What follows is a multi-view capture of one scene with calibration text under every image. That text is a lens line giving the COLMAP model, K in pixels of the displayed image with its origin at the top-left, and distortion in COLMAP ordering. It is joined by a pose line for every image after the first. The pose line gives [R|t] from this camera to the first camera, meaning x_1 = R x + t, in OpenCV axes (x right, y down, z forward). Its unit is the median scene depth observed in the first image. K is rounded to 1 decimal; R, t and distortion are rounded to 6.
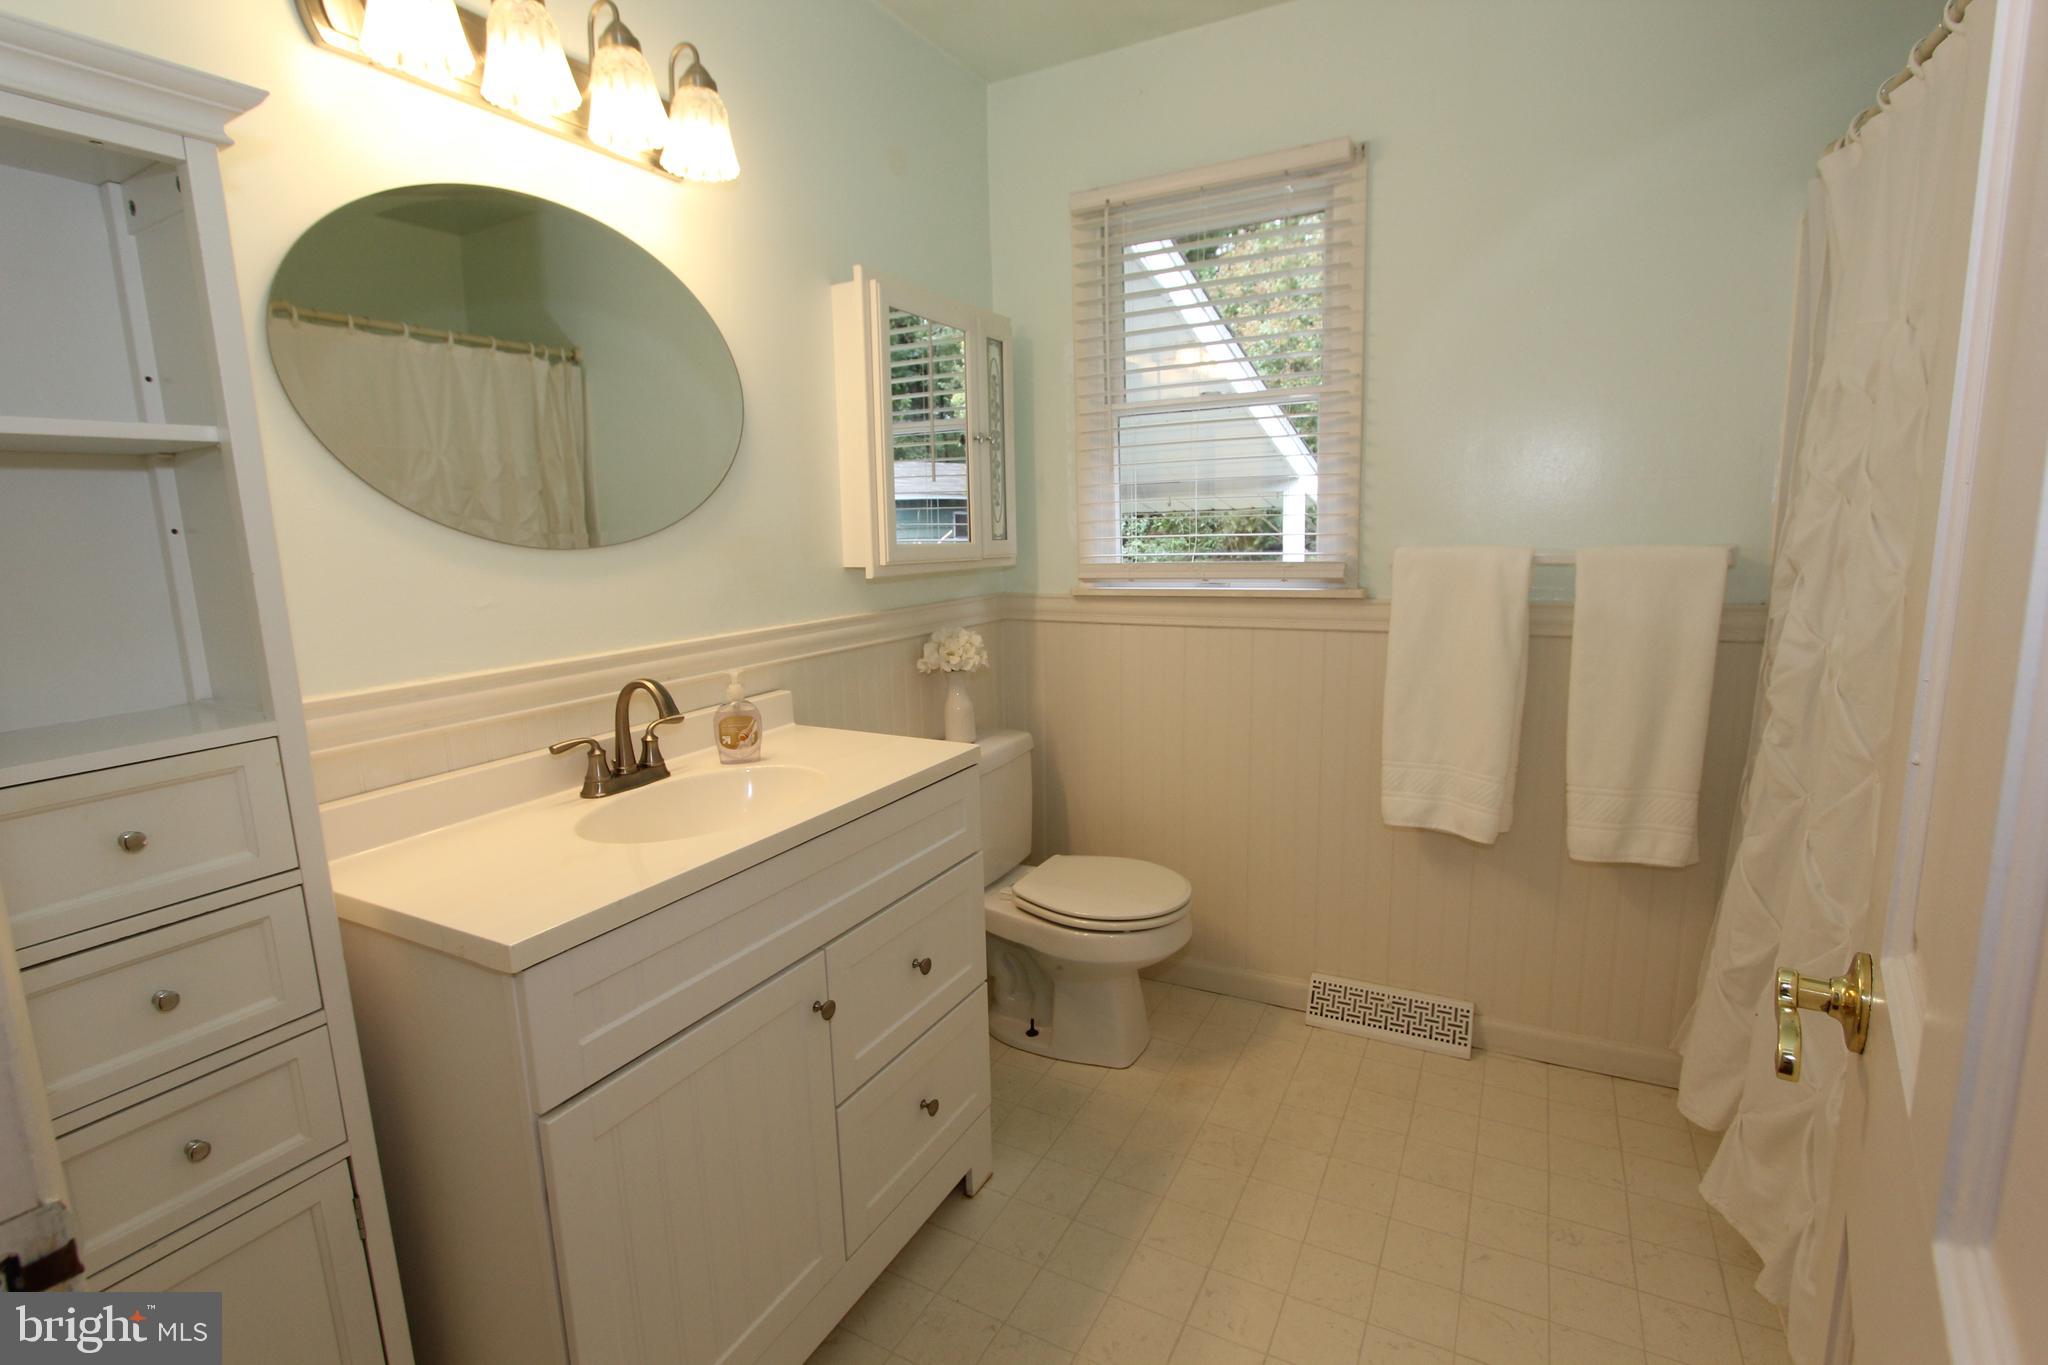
lens RADIAL K [[951.3, 0, 1022.3], [0, 951.3, 683.9], [0, 0, 1]] dist [-0.018119, 0.003379]
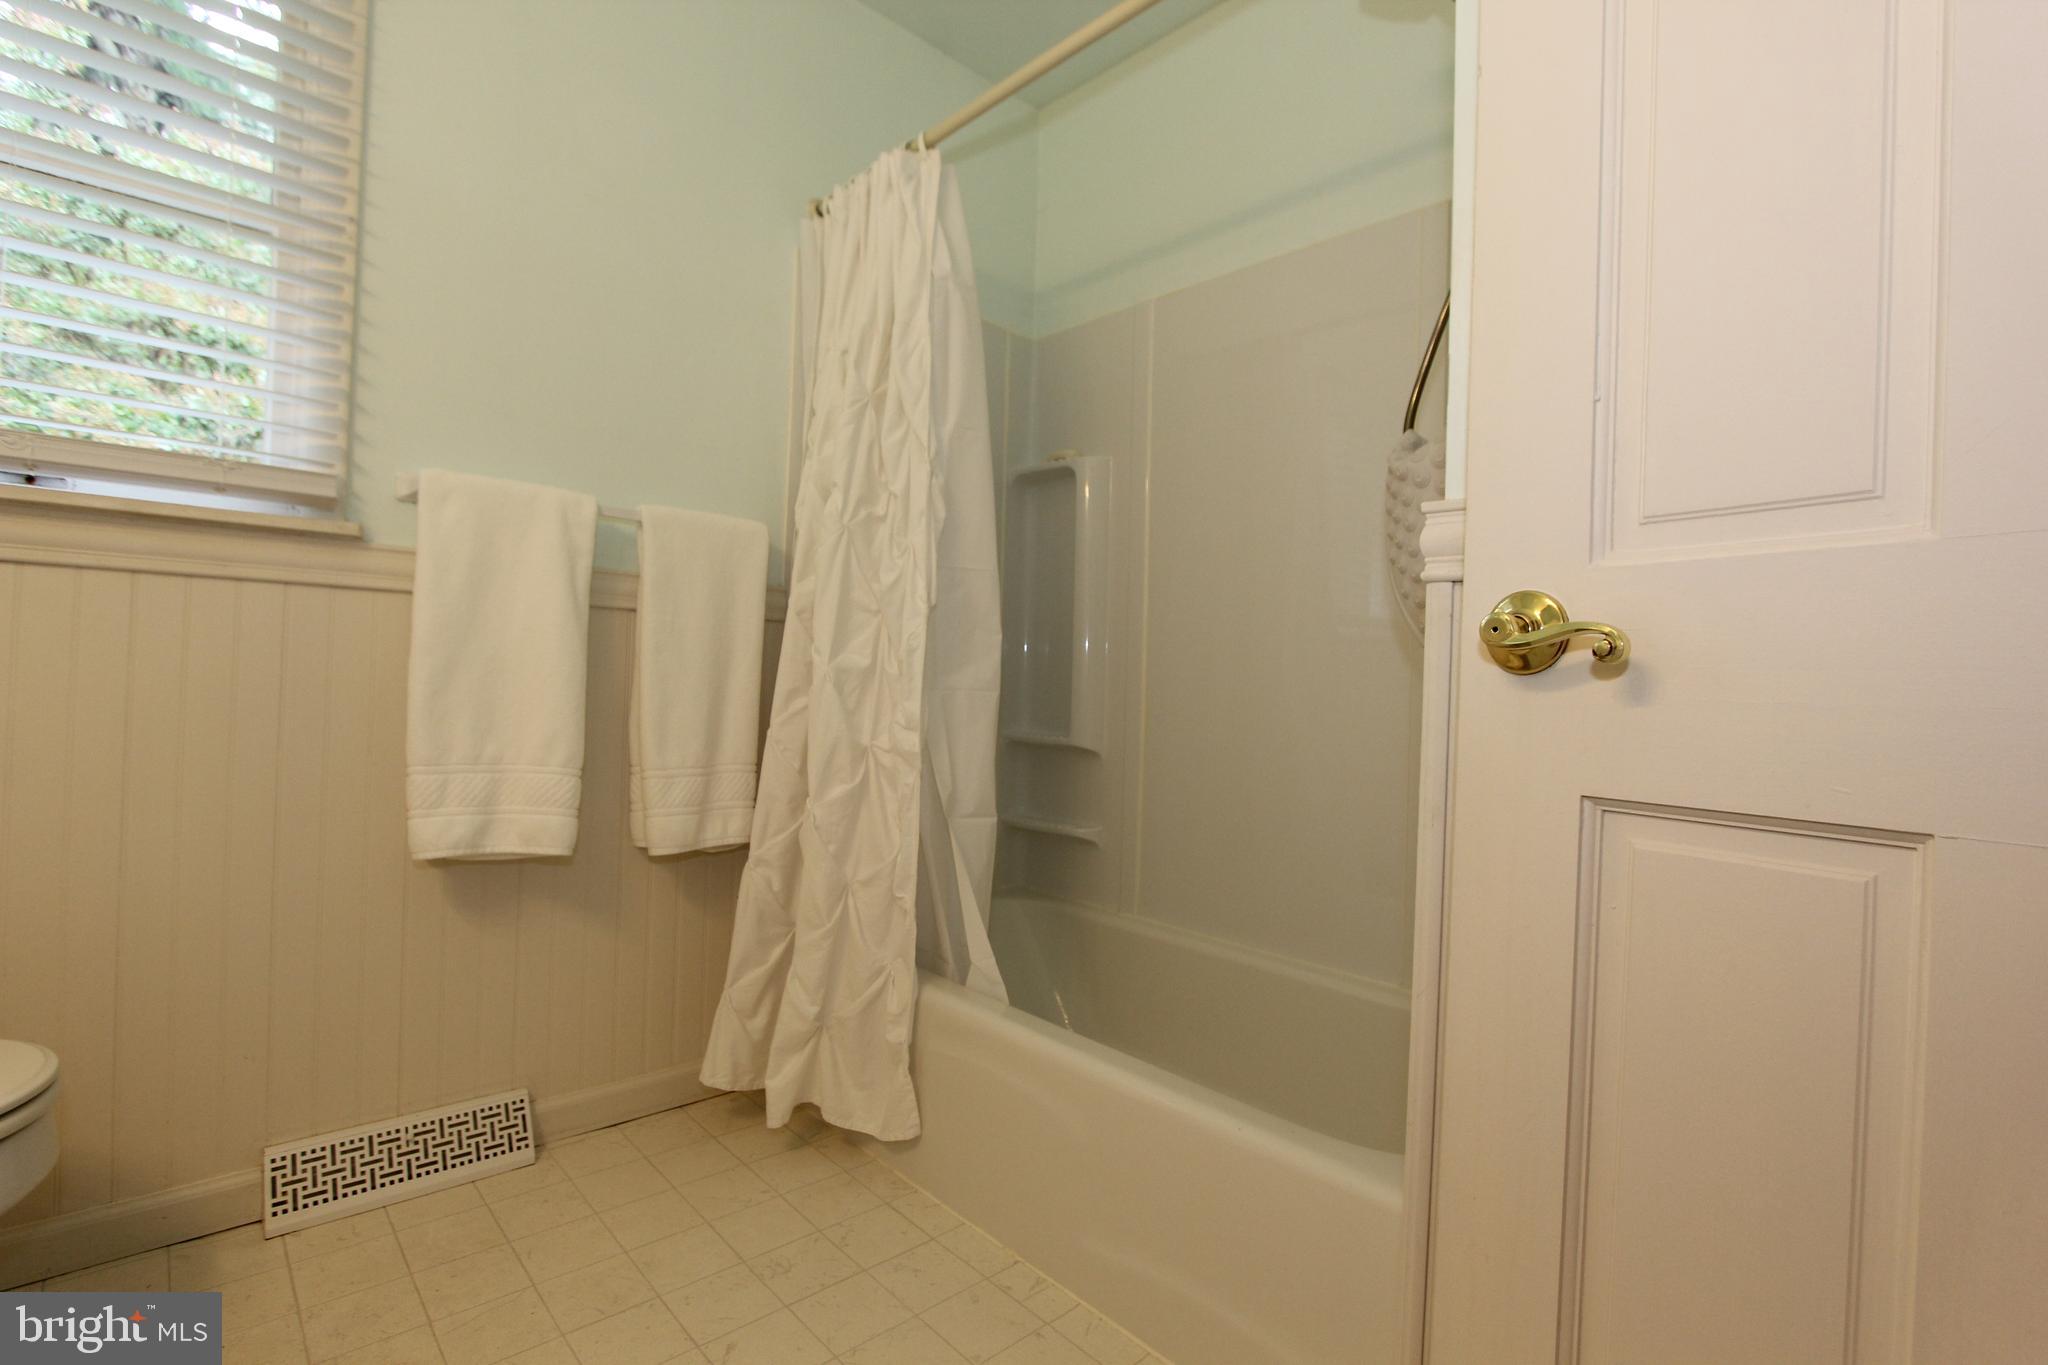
lens RADIAL K [[951.3, 0, 1017.8], [0, 951.3, 689.5], [0, 0, 1]] dist [-0.018119, 0.003379]
pose [[0.326426, 0.036063, 0.944535, -0.130564], [0.110463, 0.990969, -0.076012, 0.126540], [-0.938746, 0.129149, 0.319494, 0.359105]]
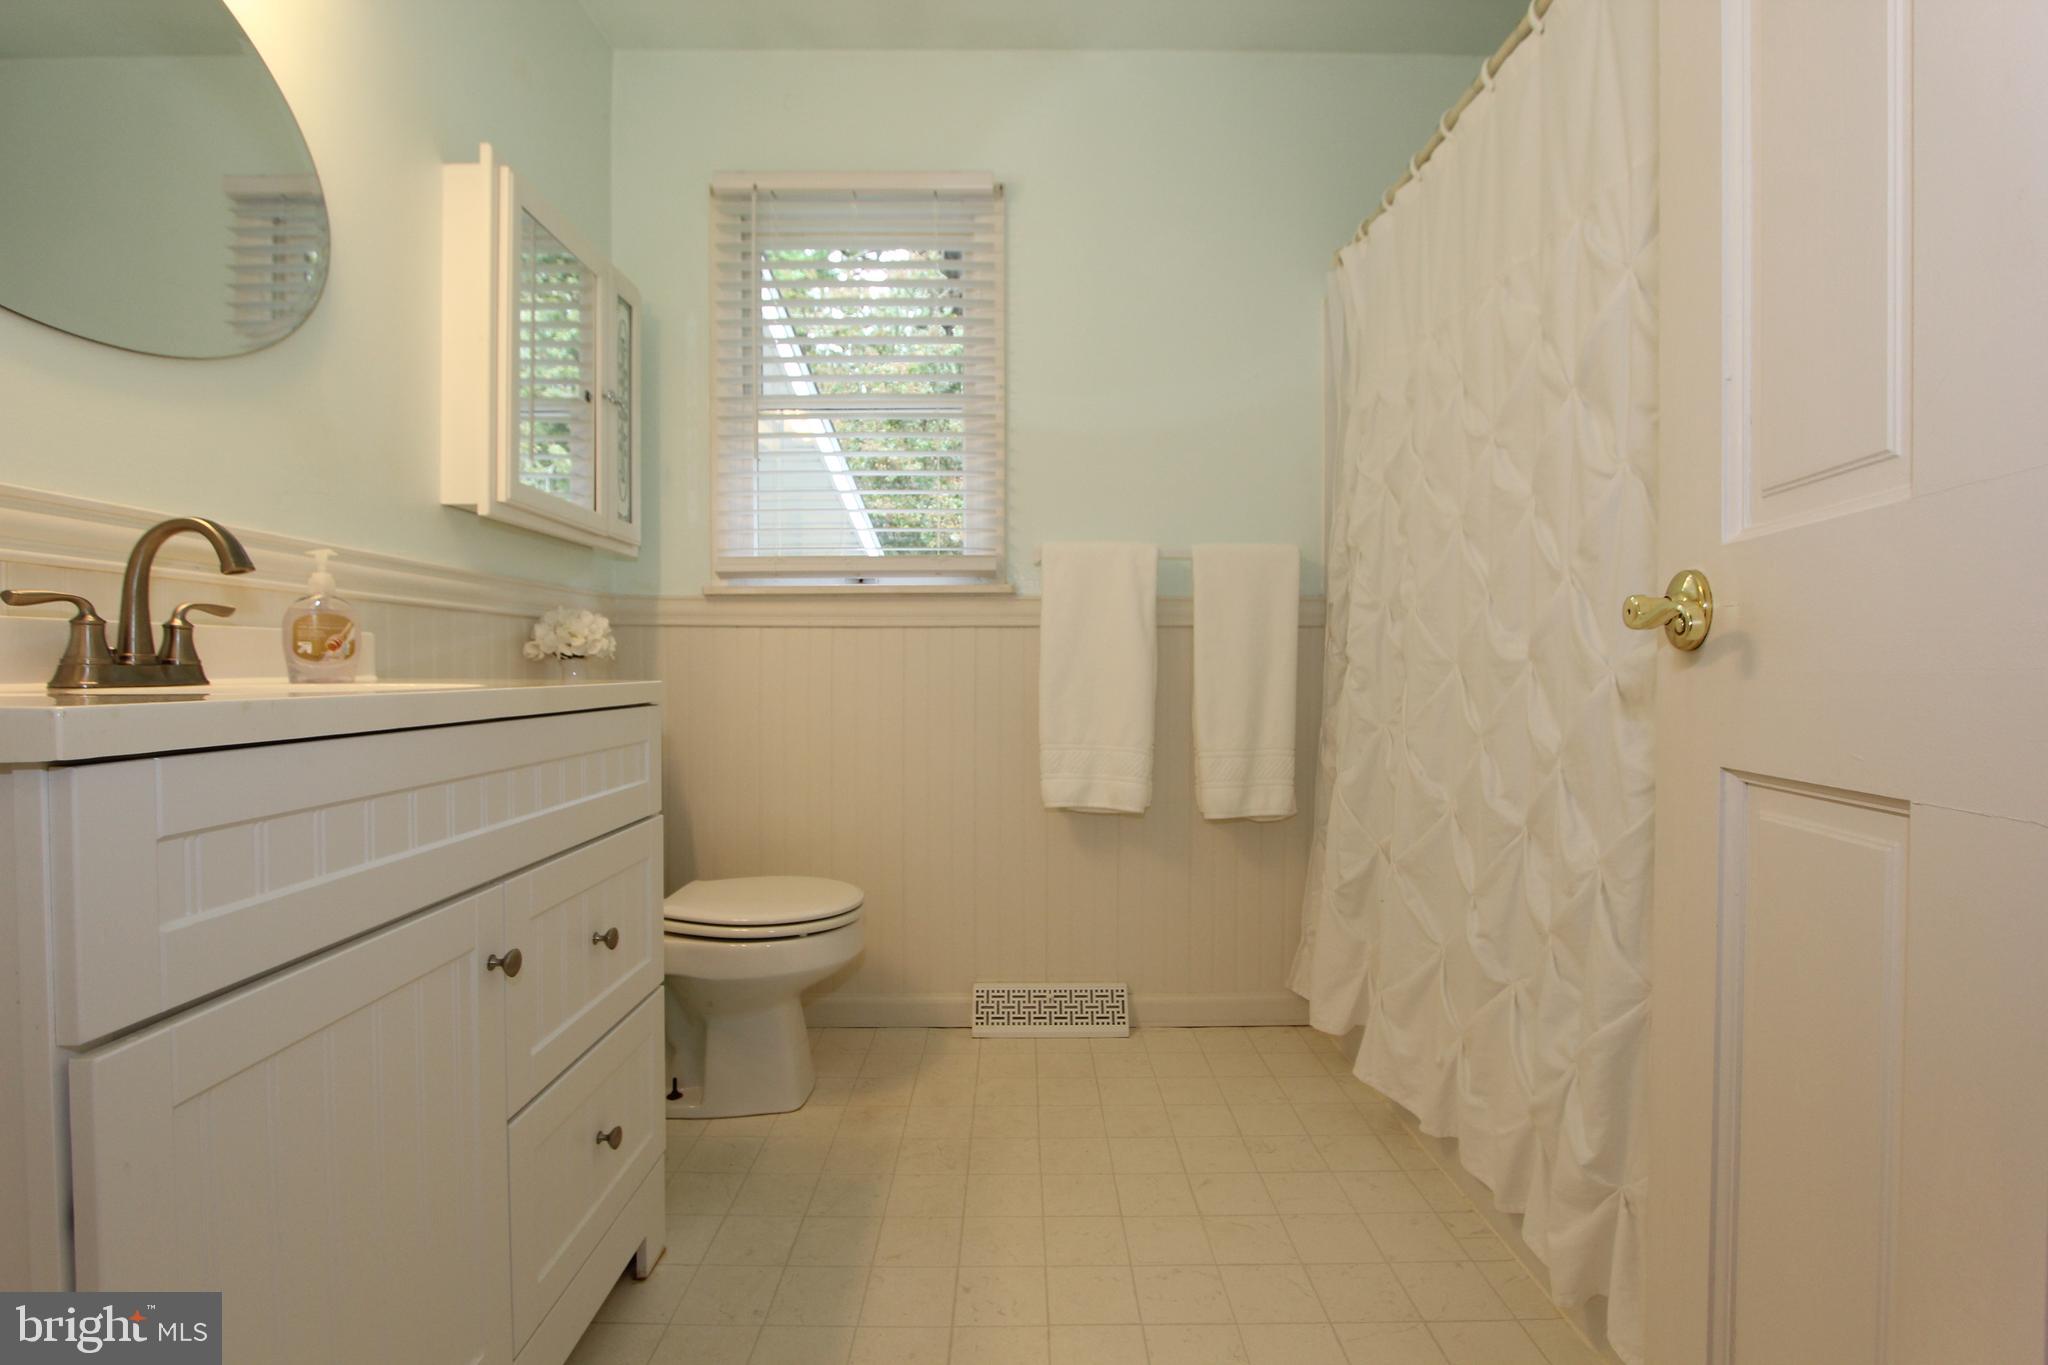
lens RADIAL K [[951.3, 0, 1025.3], [0, 951.3, 692.8], [0, 0, 1]] dist [-0.018119, 0.003379]
pose [[0.876644, 0.016193, 0.480867, -0.134611], [0.056351, 0.989100, -0.136038, 0.165606], [-0.477828, 0.146355, 0.866176, 0.105009]]
